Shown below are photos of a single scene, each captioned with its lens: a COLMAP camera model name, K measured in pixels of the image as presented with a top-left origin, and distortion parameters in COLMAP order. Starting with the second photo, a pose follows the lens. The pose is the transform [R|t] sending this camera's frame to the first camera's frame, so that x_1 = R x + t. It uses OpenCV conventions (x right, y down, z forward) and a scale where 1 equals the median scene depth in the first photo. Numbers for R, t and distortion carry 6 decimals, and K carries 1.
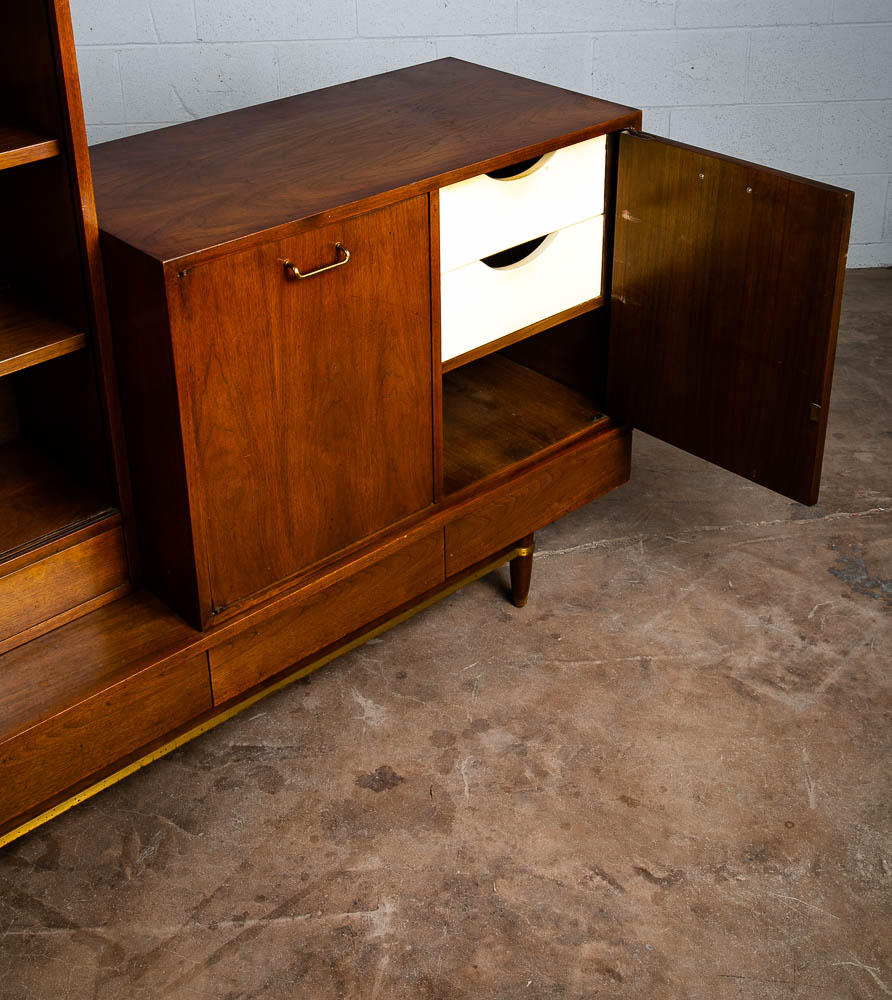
lens RADIAL K [[1424.9, 0, 436.1], [0, 1424.9, 338.5], [0, 0, 1]] dist [0.051023, 0.000000]
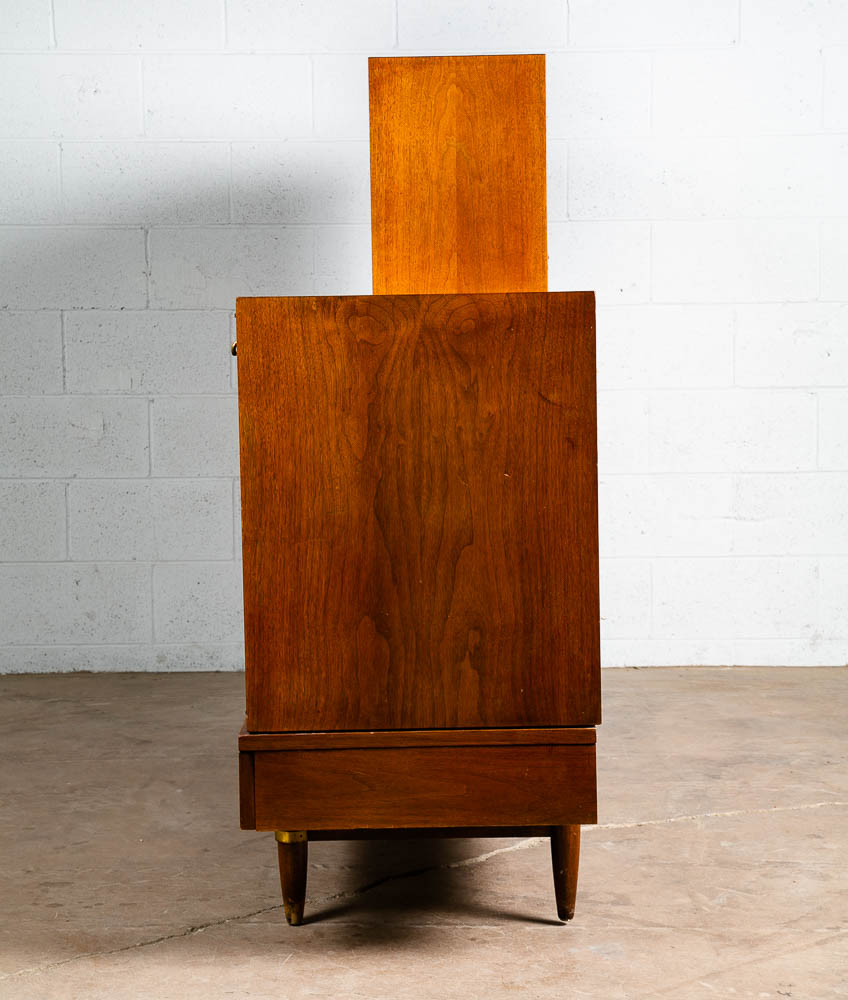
lens RADIAL K [[2049.4, 0, 429.5], [0, 2049.4, 495.4], [0, 0, 1]] dist [0.218857, 0.000000]
pose [[0.998733, 0.012755, -0.048684, -0.338582], [-0.028968, 0.936736, -0.348836, 0.610604], [0.041155, 0.349805, 0.935918, -0.483231]]
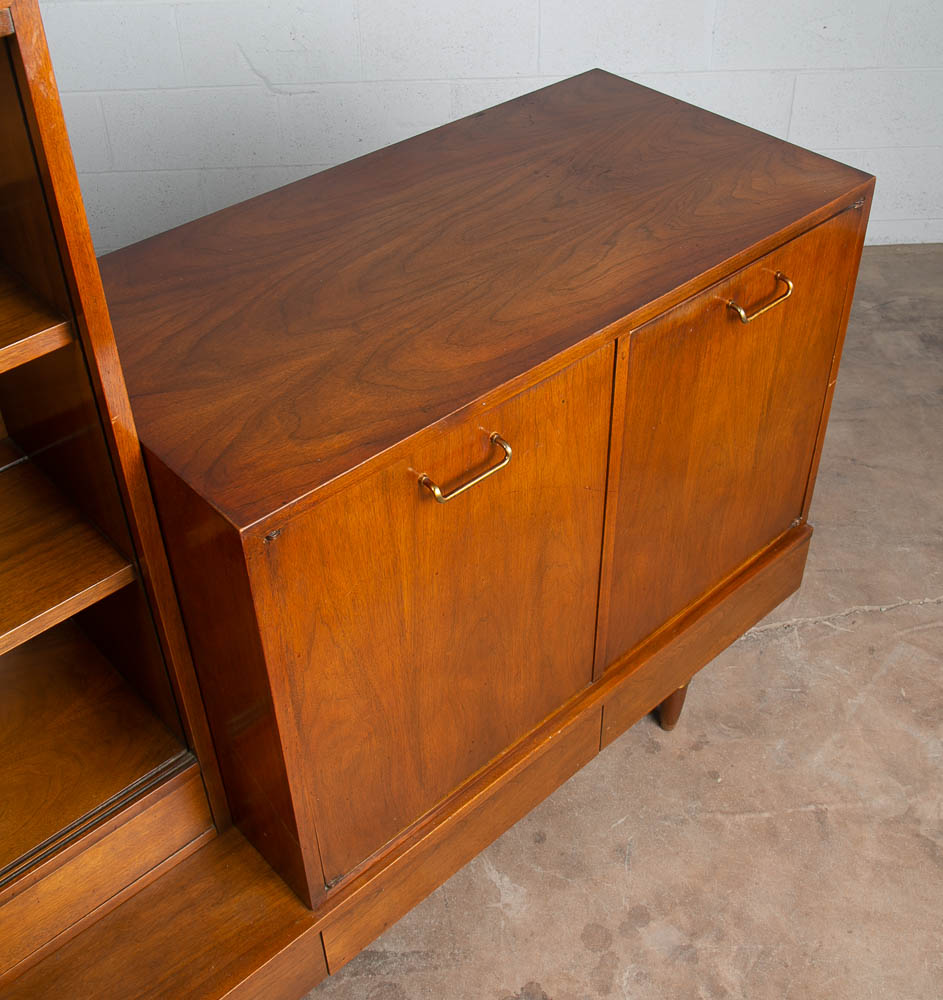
lens RADIAL K [[1203.7, 0, 507.8], [0, 1203.7, 420.2], [0, 0, 1]] dist [-0.054373, 0.000000]
pose [[0.999523, -0.003825, 0.030651, -0.075593], [-0.002493, 0.979073, 0.203496, -0.180382], [-0.030788, -0.203475, 0.978596, 0.413930]]
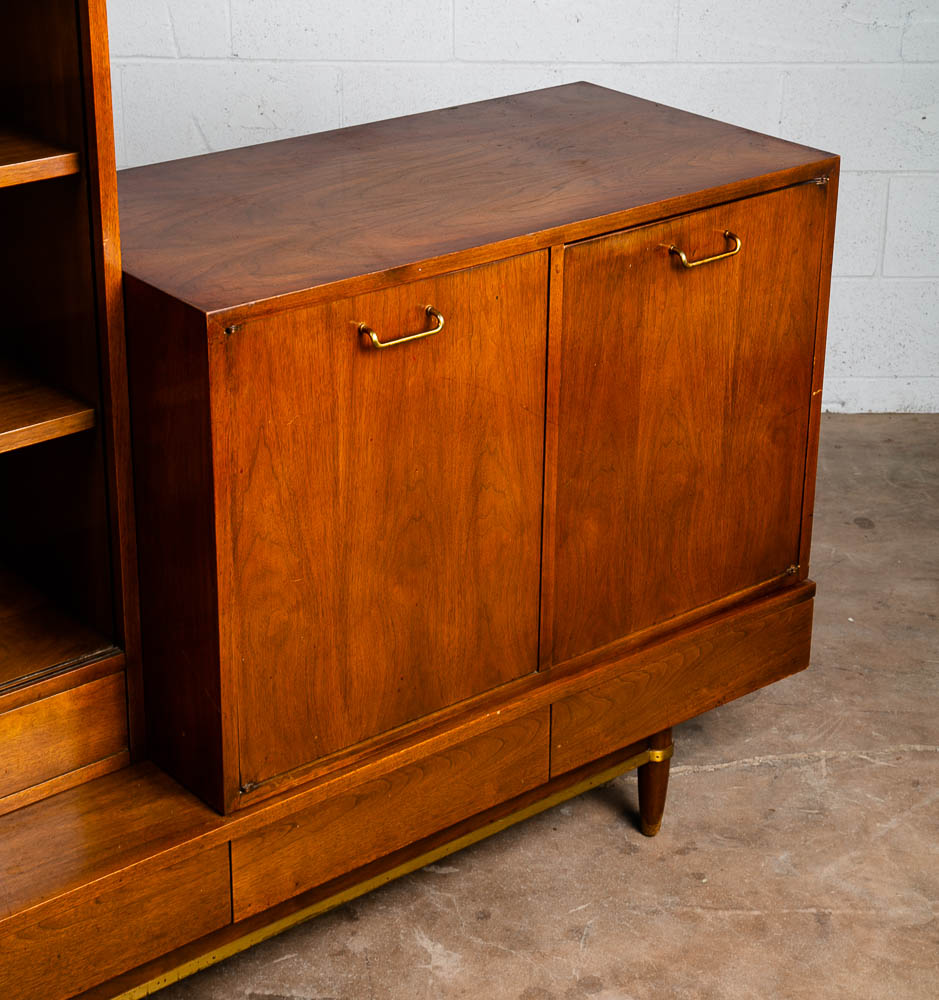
lens RADIAL K [[2165.7, 0, 462.7], [0, 2165.7, 418.4], [0, 0, 1]] dist [0.198436, 0.000000]
pose [[0.998501, 0.041213, -0.036017, -0.006008], [-0.043217, 0.997453, -0.056742, 0.055444], [0.033587, 0.058214, 0.997739, -0.147877]]
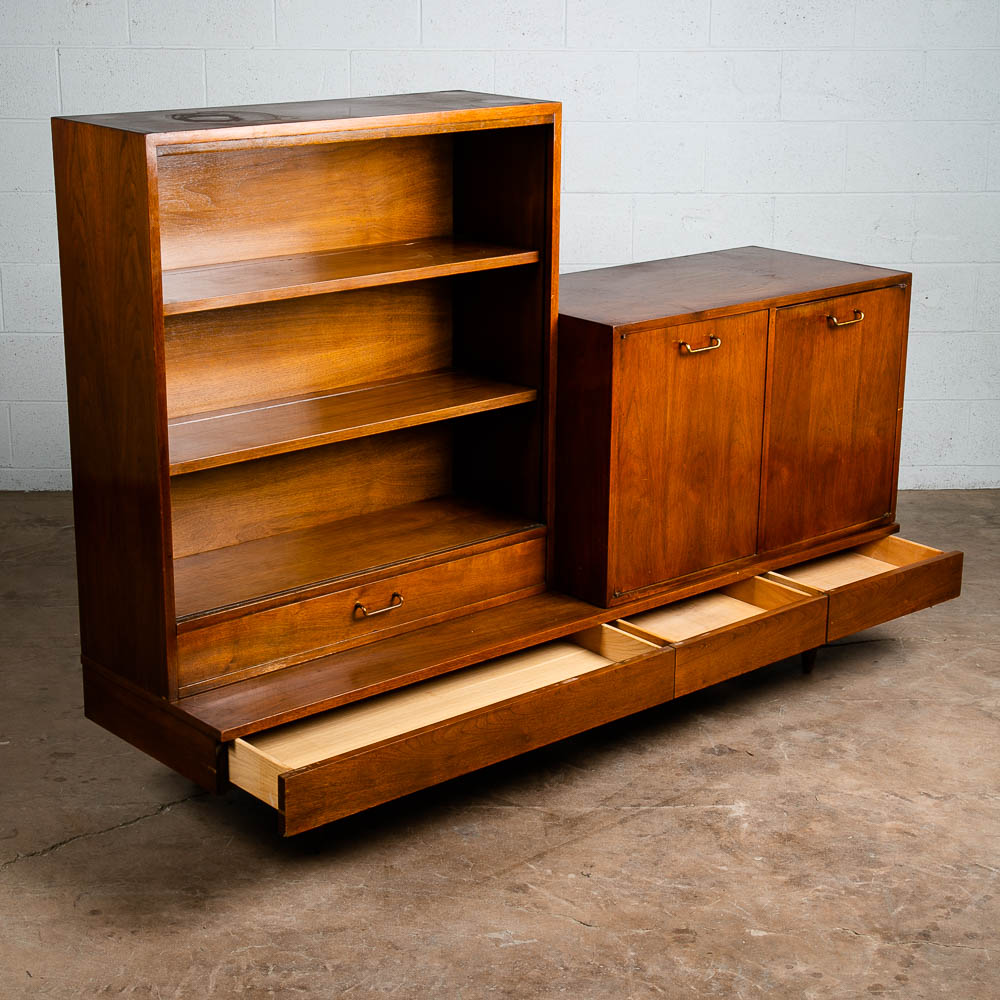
lens RADIAL K [[1882.9, 0, 494.0], [0, 1882.9, 484.8], [0, 0, 1]] dist [0.075886, 0.000000]
pose [[0.999483, 0.027242, -0.017104, -0.239366], [-0.029681, 0.986012, -0.164013, 0.382322], [0.012397, 0.164436, 0.986310, -0.818532]]
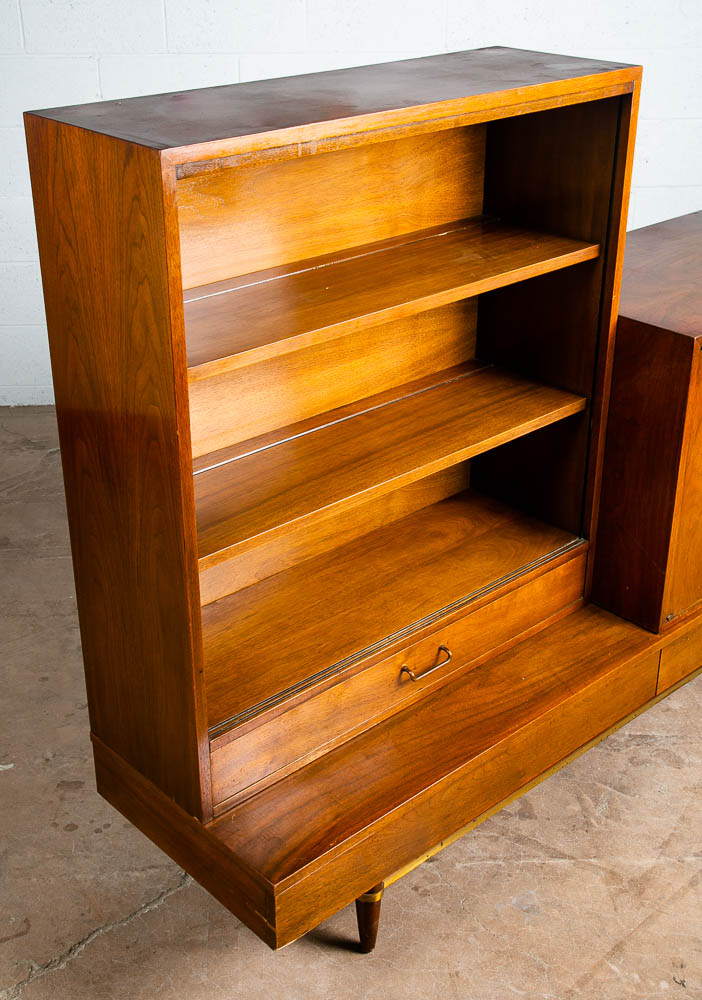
lens RADIAL K [[1257.8, 0, 358.8], [0, 1257.8, 472.6], [0, 0, 1]] dist [0.045236, 0.000000]
pose [[0.999885, 0.010492, 0.010922, -0.435422], [-0.010461, 0.999941, -0.002896, 0.064840], [-0.010952, 0.002781, 0.999936, -0.124368]]
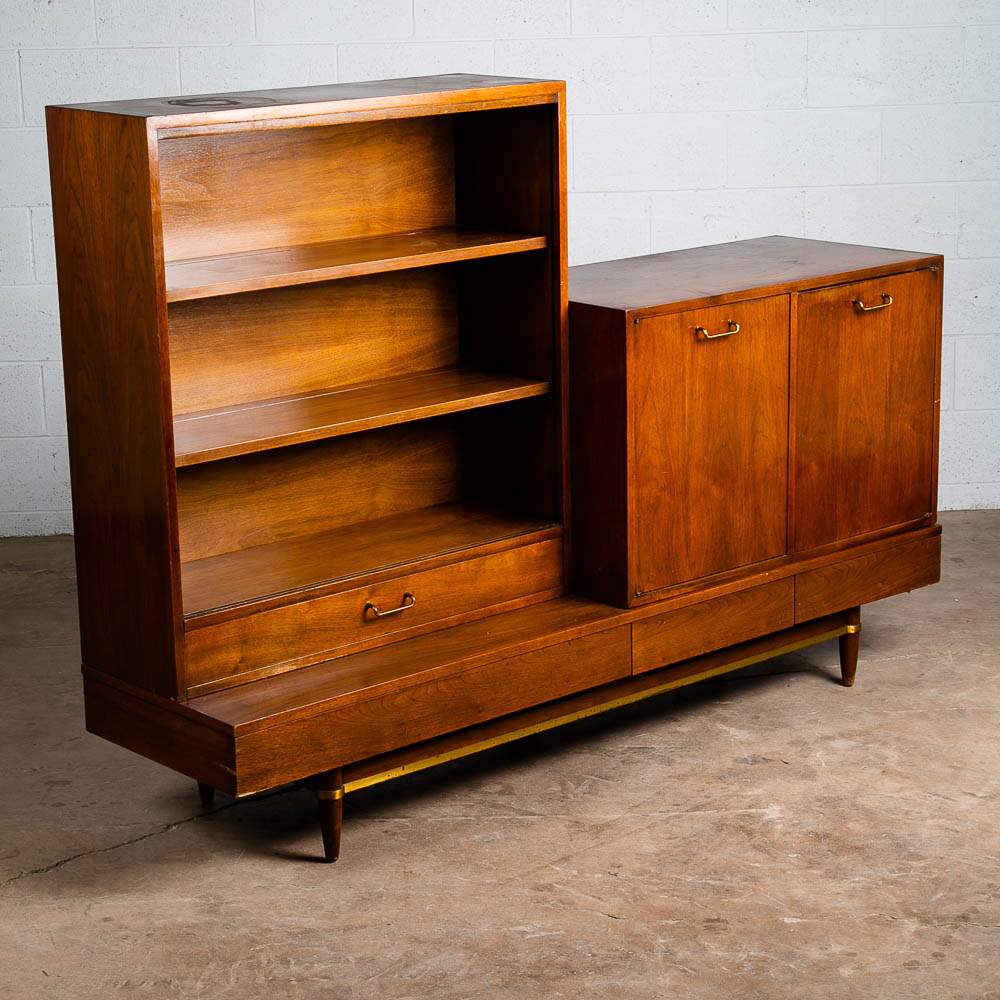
lens RADIAL K [[2296.0, 0, 497.6], [0, 2296.0, 498.2], [0, 0, 1]] dist [0.147000, 0.000000]
pose [[0.999788, -0.000923, -0.020591, -0.235124], [-0.003284, 0.979105, -0.203331, 0.527237], [0.020349, 0.203355, 0.978894, -1.092113]]
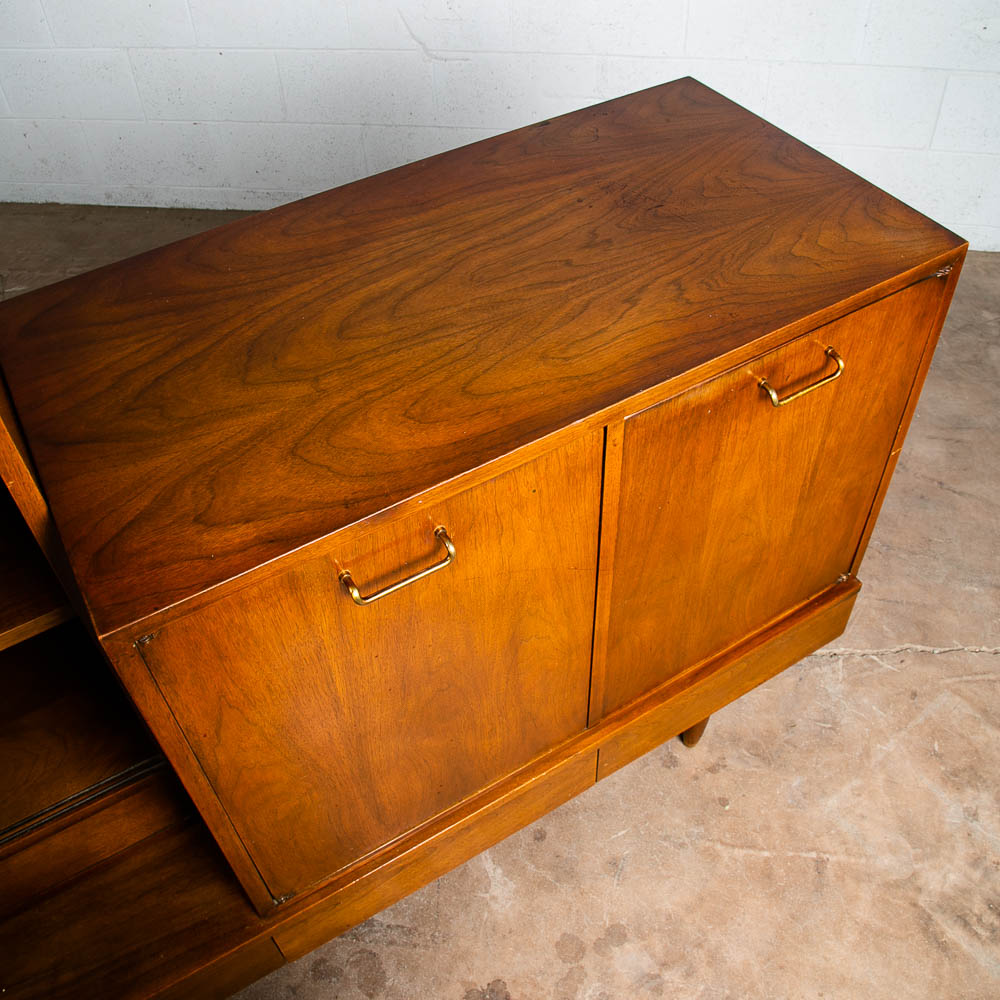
lens RADIAL K [[1001.2, 0, 490.5], [0, 1001.2, 443.8], [0, 0, 1]] dist [-0.087001, 0.000000]
pose [[0.980435, 0.120443, -0.155693, 0.013926], [-0.062727, 0.940888, 0.332859, -0.230661], [0.186581, -0.316580, 0.930035, 0.586677]]
